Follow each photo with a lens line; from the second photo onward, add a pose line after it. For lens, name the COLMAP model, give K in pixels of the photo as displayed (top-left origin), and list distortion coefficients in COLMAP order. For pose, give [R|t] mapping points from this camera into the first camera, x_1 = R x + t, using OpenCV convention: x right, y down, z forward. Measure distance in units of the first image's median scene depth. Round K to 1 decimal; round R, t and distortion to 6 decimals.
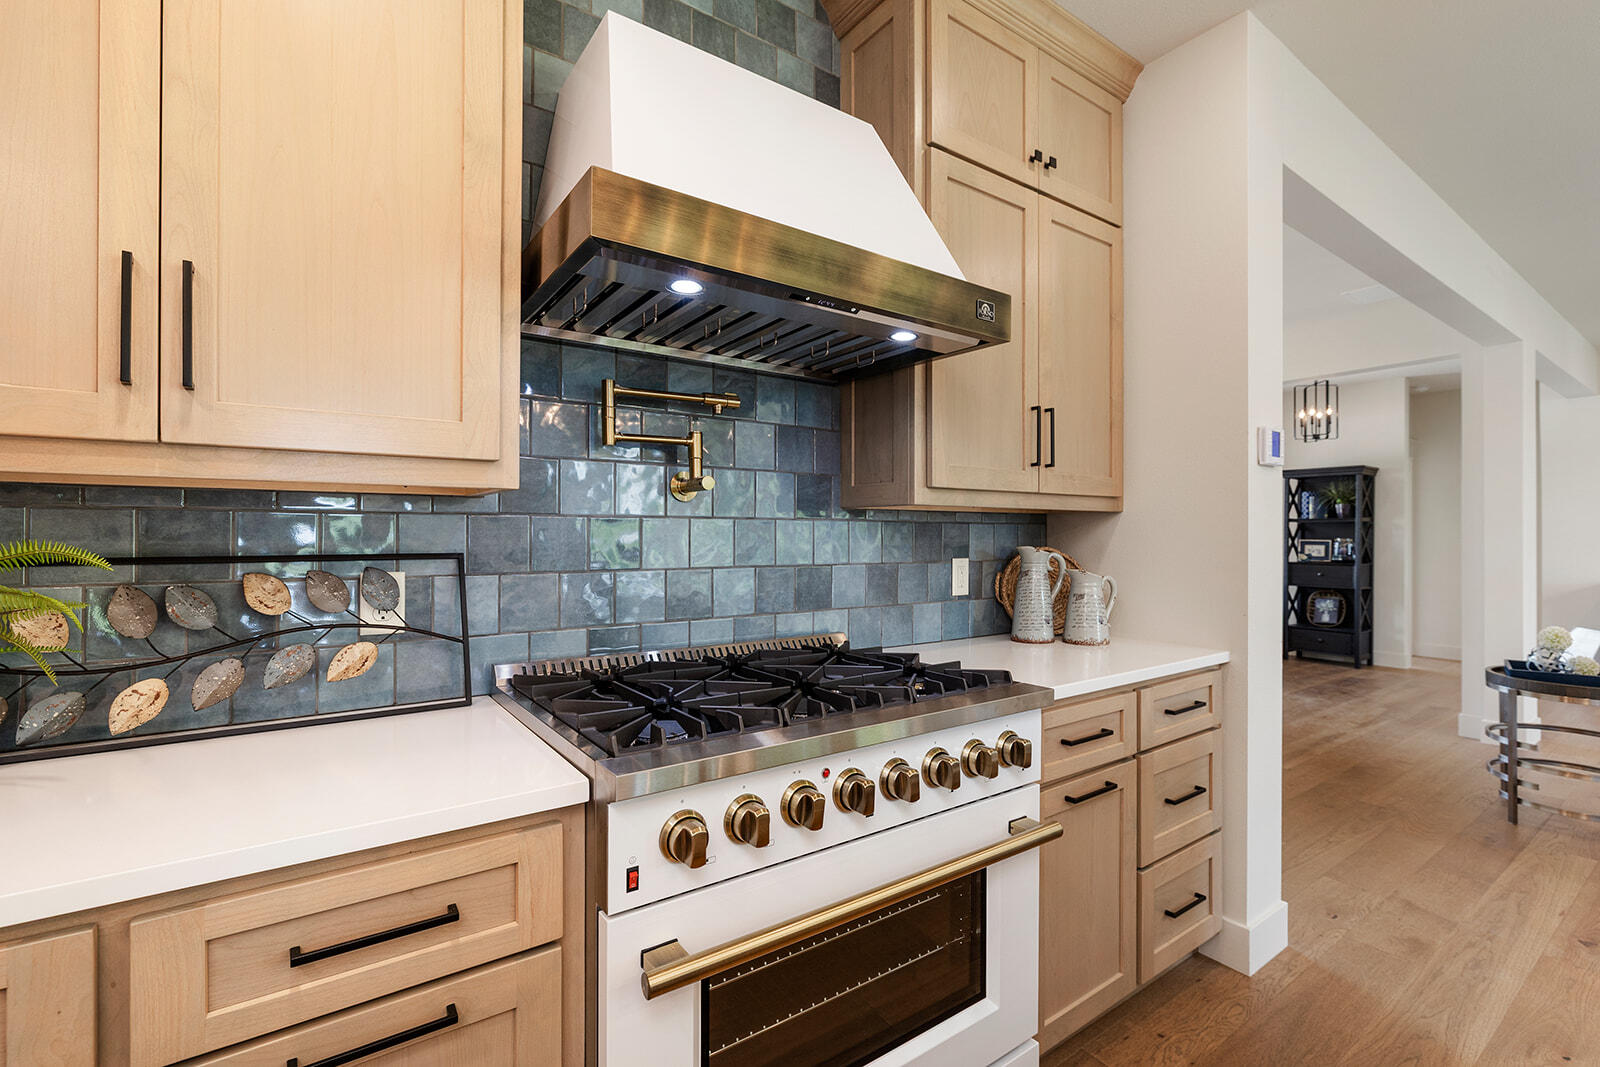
lens RADIAL K [[708.1, 0, 793.7], [0, 708.1, 530.8], [0, 0, 1]] dist [-0.000929, 0.000239]
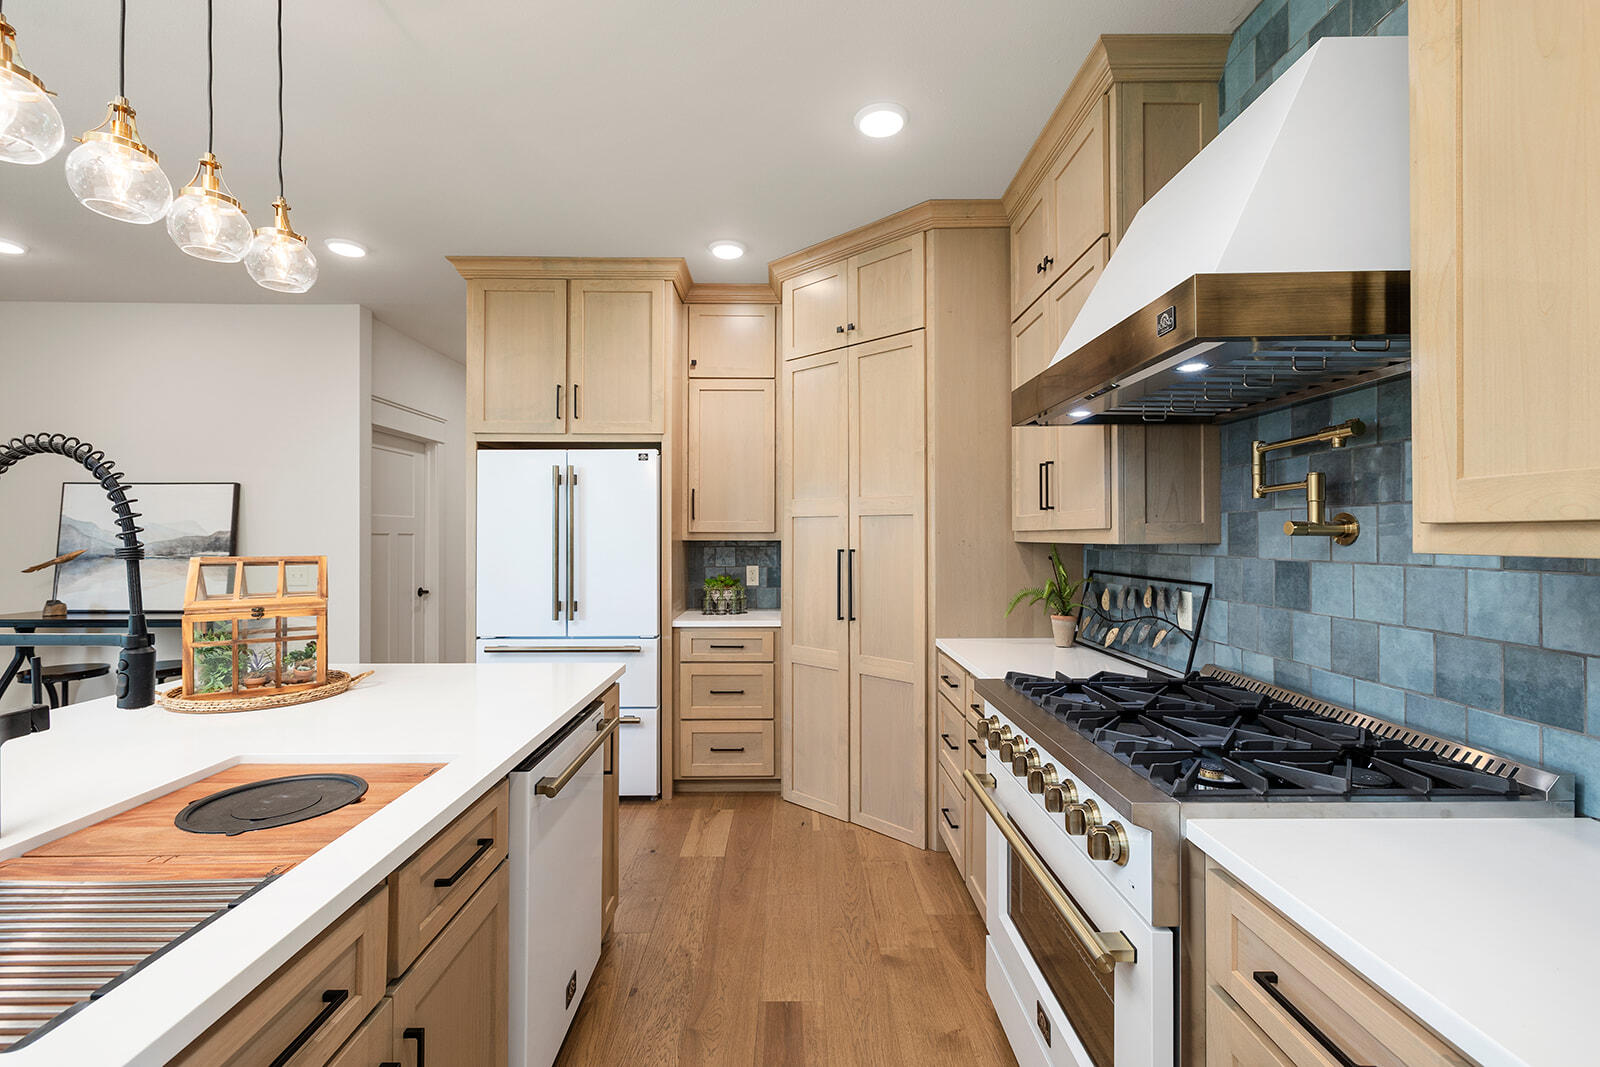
lens RADIAL K [[675.5, 0, 786.4], [0, 675.5, 533.8], [0, 0, 1]] dist [-0.002388, 0.000687]
pose [[-0.571142, -0.003110, -0.820845, 1.318696], [0.005740, 0.999953, -0.007783, -0.072183], [0.820831, -0.009157, -0.571098, 1.230631]]
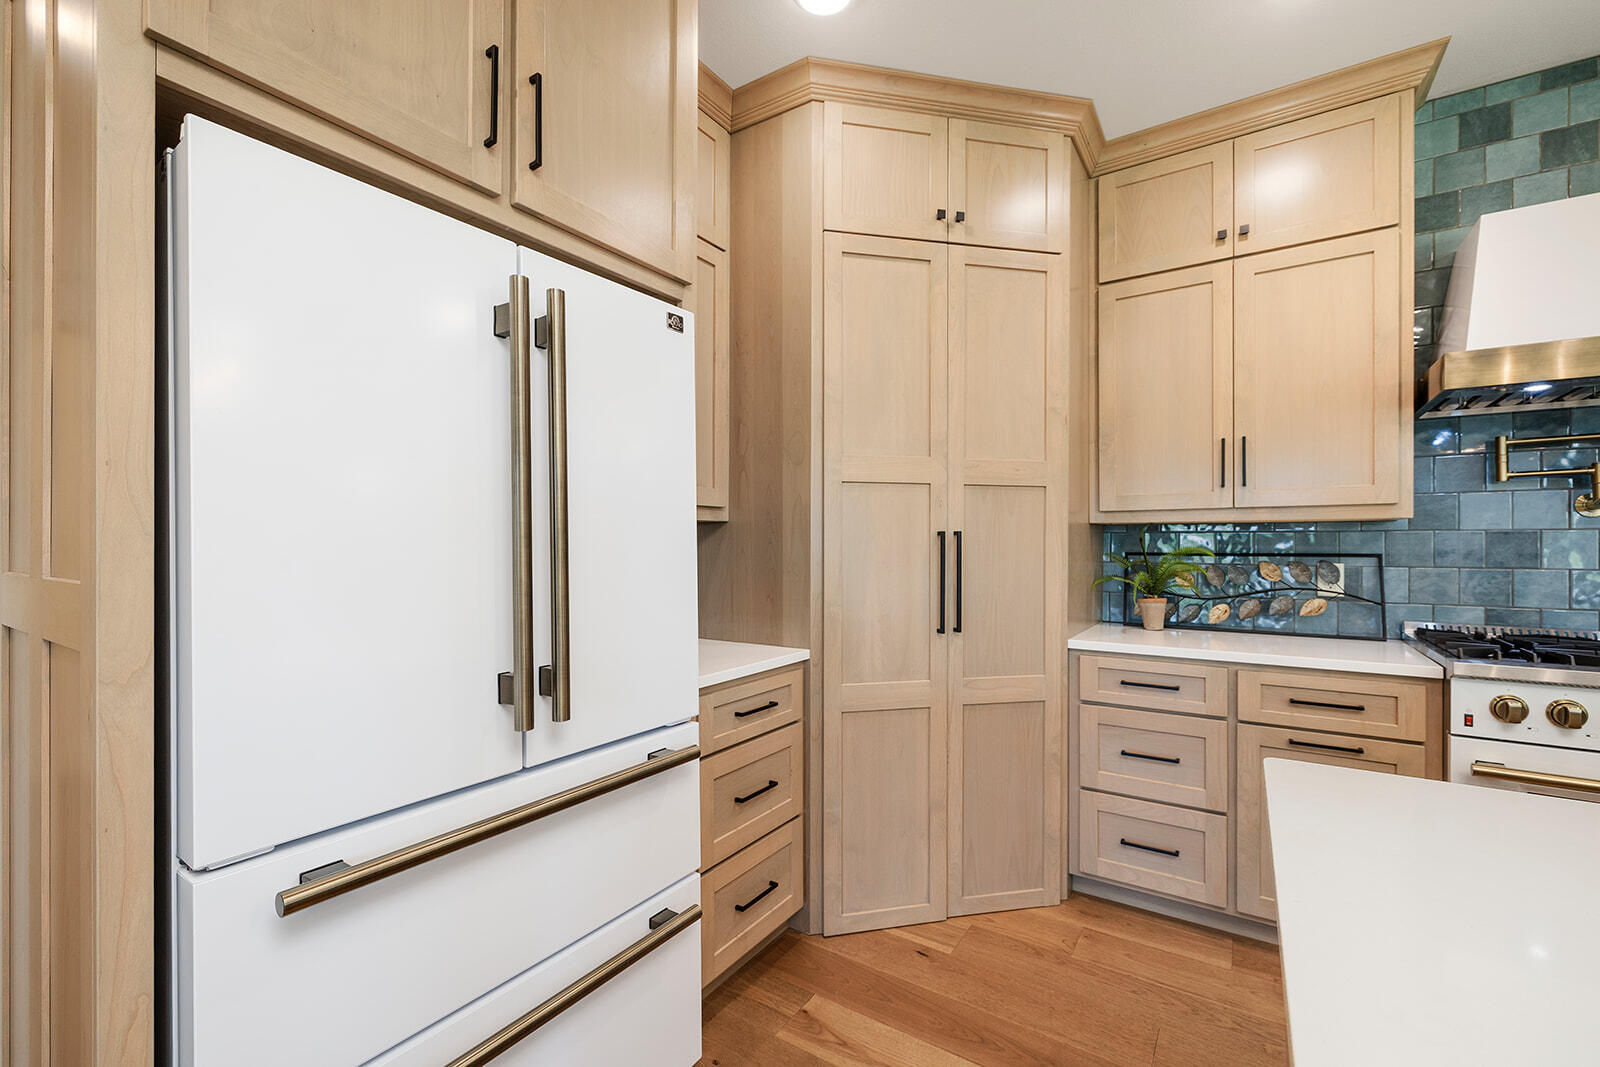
lens RADIAL K [[675.5, 0, 796.3], [0, 675.5, 544.3], [0, 0, 1]] dist [-0.002388, 0.000687]
pose [[0.354797, 0.001047, -0.934943, 0.633316], [0.007387, 0.999965, 0.003924, -0.009745], [0.934914, -0.008299, 0.354777, -1.028963]]
